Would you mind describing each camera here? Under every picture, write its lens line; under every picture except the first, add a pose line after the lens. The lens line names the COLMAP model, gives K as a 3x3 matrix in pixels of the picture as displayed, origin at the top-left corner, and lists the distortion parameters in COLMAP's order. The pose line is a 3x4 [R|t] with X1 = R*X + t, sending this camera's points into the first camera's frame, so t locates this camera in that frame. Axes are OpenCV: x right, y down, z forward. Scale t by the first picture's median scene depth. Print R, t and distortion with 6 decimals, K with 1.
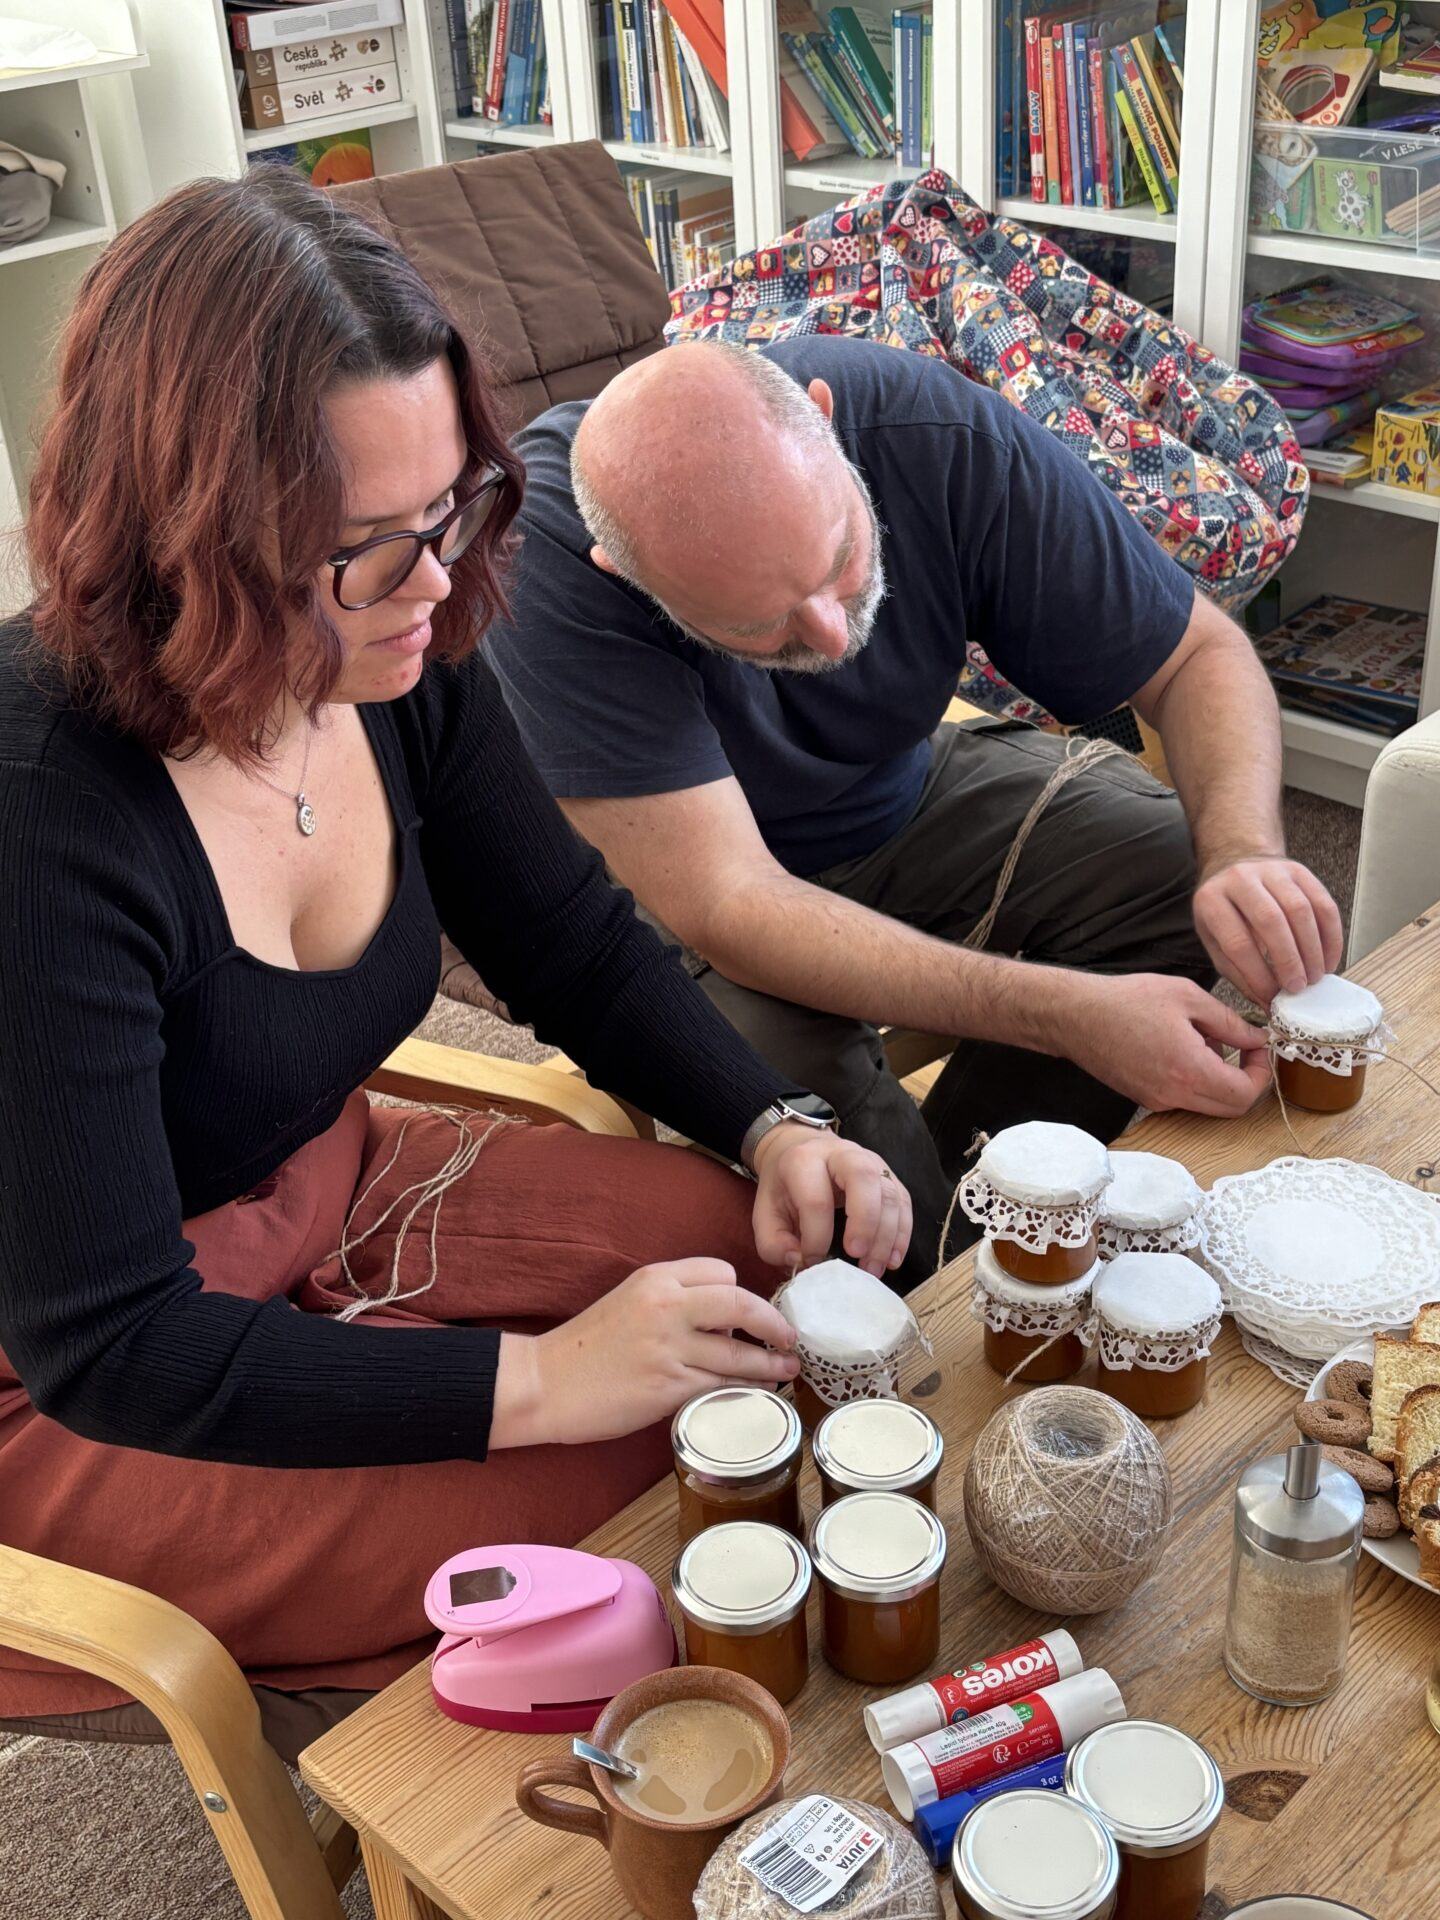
lens RADIAL K [[2239.7, 0, 728.1], [0, 2239.7, 959.3], [0, 0, 1]] dist [0.038956, 0.000000]
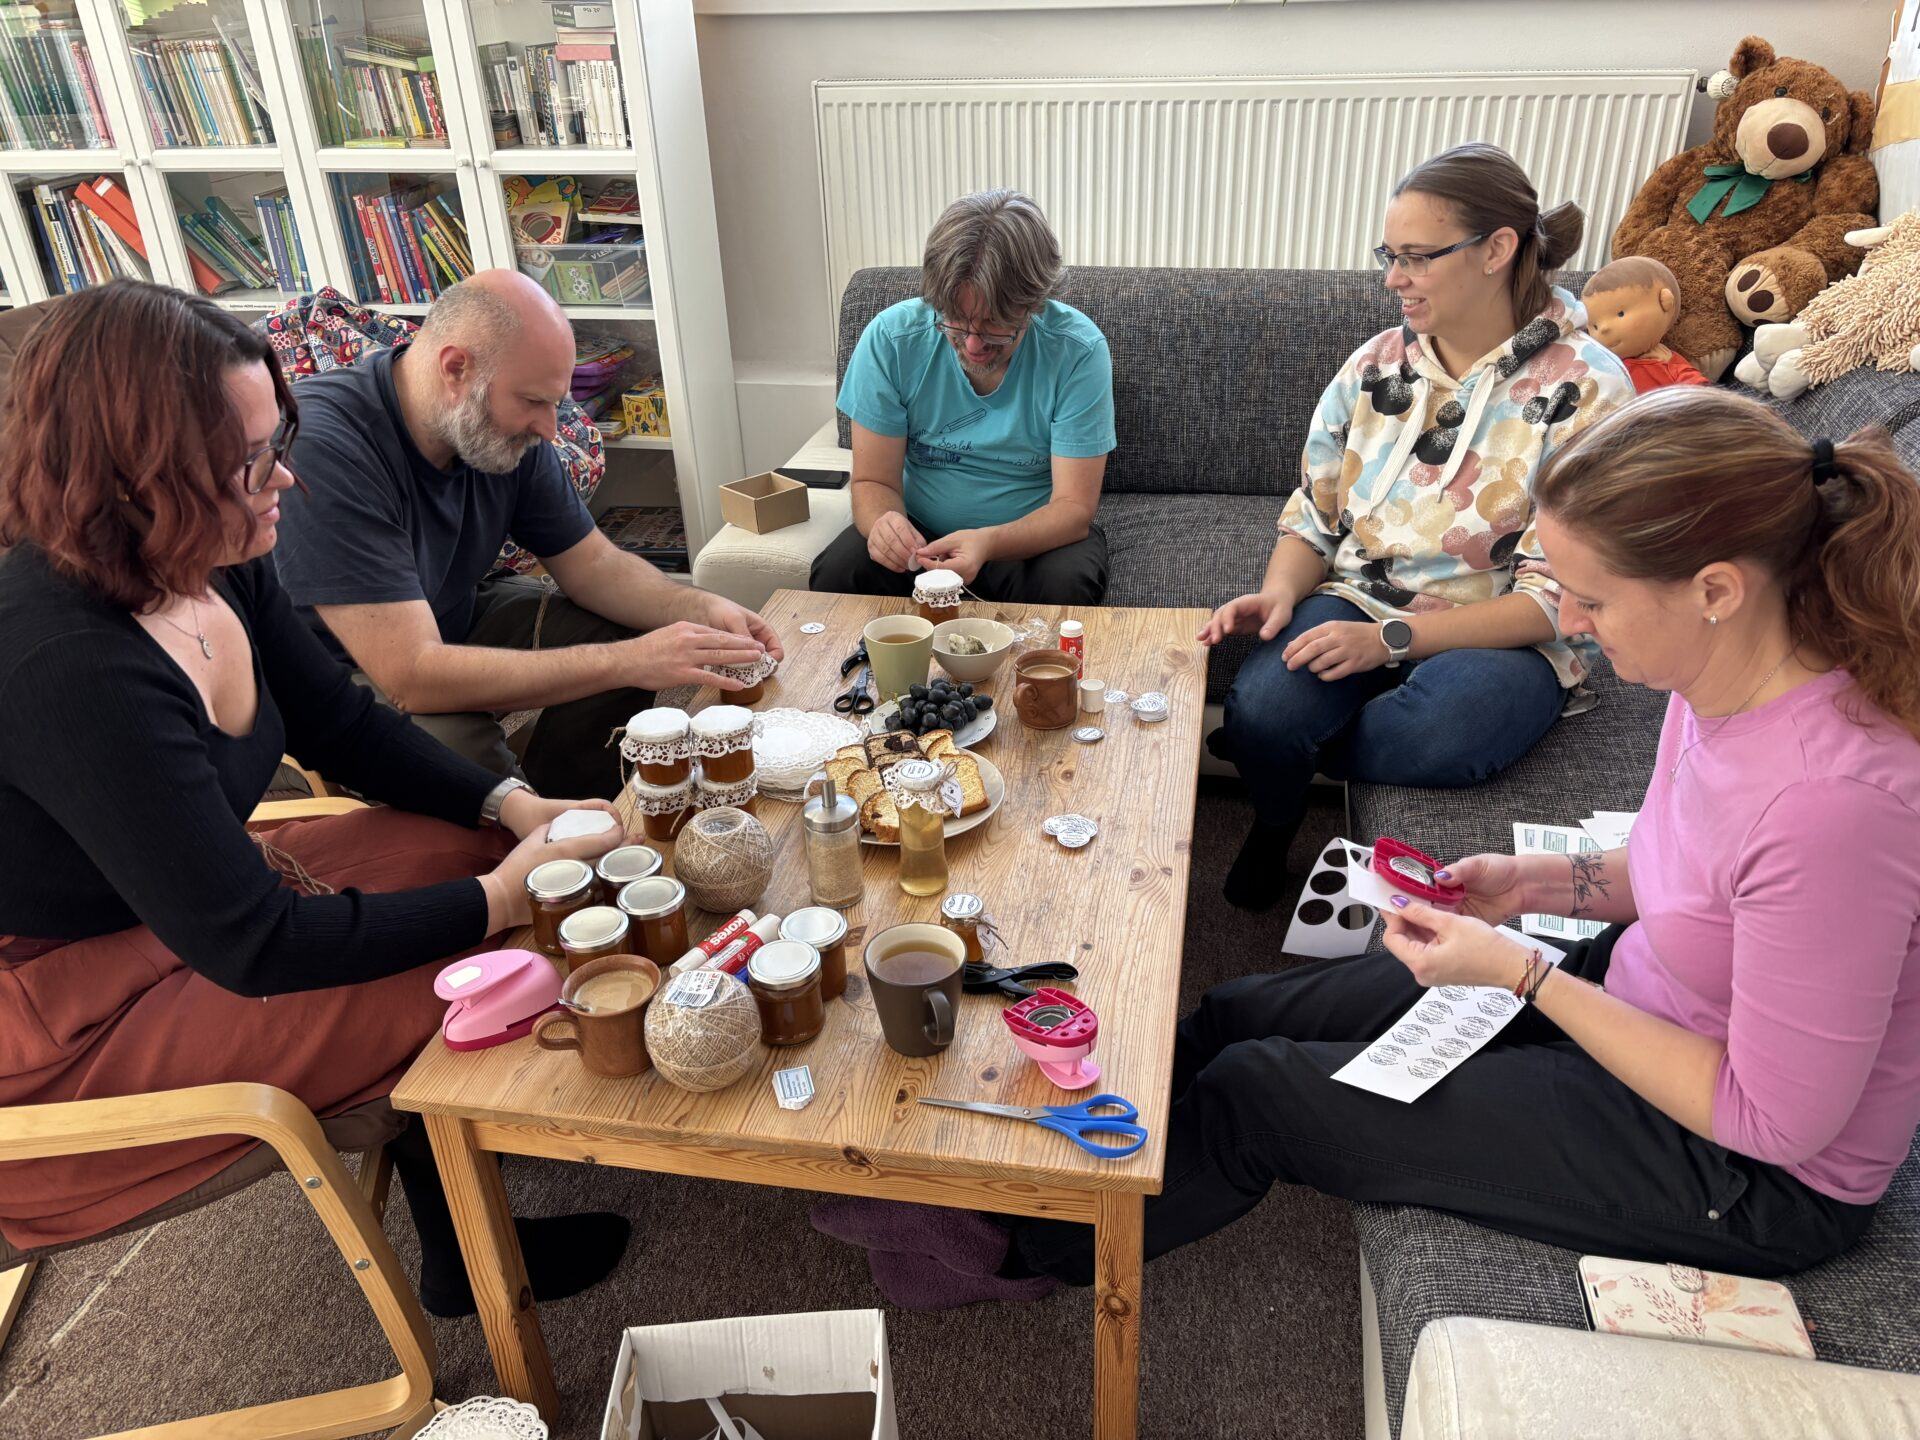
lens RADIAL K [[1460.2, 0, 960.9], [0, 1460.2, 724.1], [0, 0, 1]] dist [0.006458, 0.006567]
pose [[0.841548, -0.237587, 0.485127, -0.114595], [0.260115, 0.965337, 0.021546, 0.056022], [-0.473431, 0.108057, 0.874178, -0.122962]]
